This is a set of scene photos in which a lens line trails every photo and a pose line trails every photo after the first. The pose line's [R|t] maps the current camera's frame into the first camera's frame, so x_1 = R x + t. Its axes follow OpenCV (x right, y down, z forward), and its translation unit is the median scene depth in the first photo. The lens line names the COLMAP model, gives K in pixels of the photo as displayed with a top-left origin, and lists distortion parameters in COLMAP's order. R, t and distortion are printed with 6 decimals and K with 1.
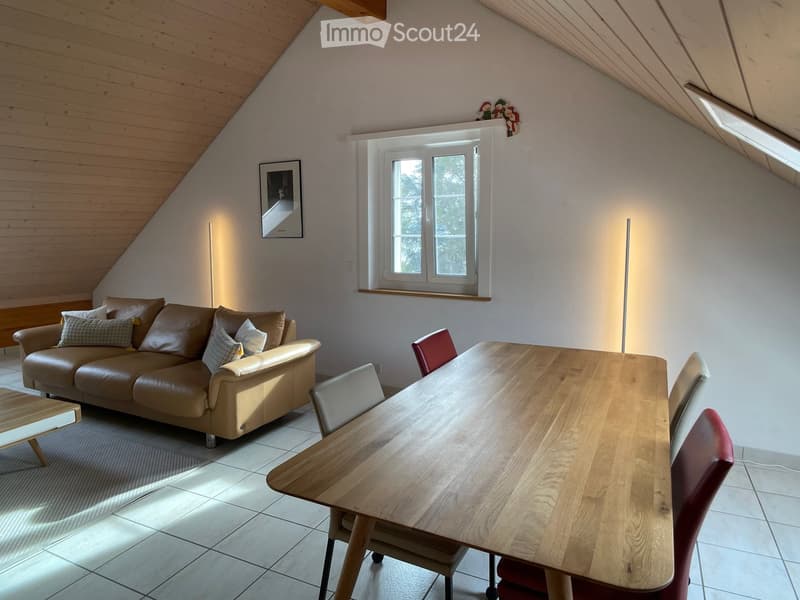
lens RADIAL K [[513.9, 0, 412.2], [0, 513.9, 294.7], [0, 0, 1]] dist [-0.004064, -0.005377]
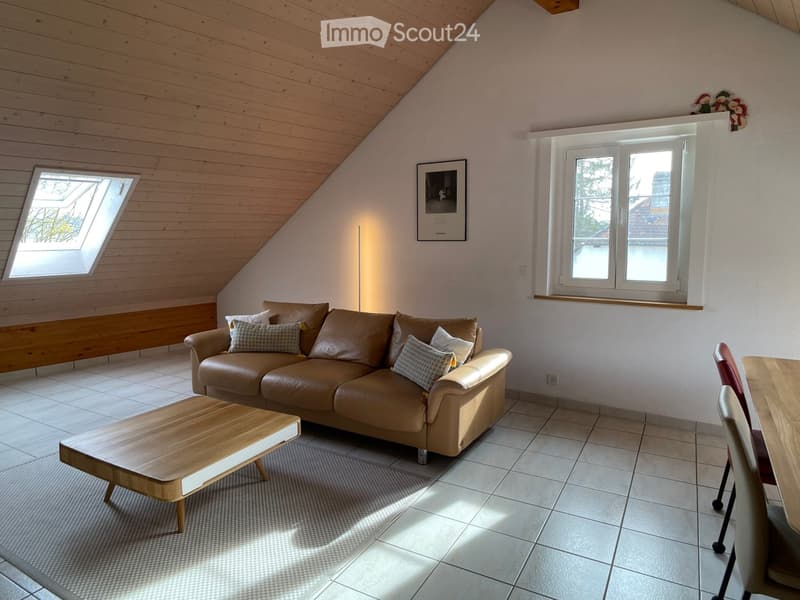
lens RADIAL K [[513.9, 0, 412.2], [0, 513.9, 294.7], [0, 0, 1]] dist [-0.004064, -0.005377]
pose [[0.998098, 0.007176, -0.061231, -0.281013], [-0.007388, 0.999967, -0.003233, -0.007345], [0.061206, 0.003679, 0.998118, 0.045218]]
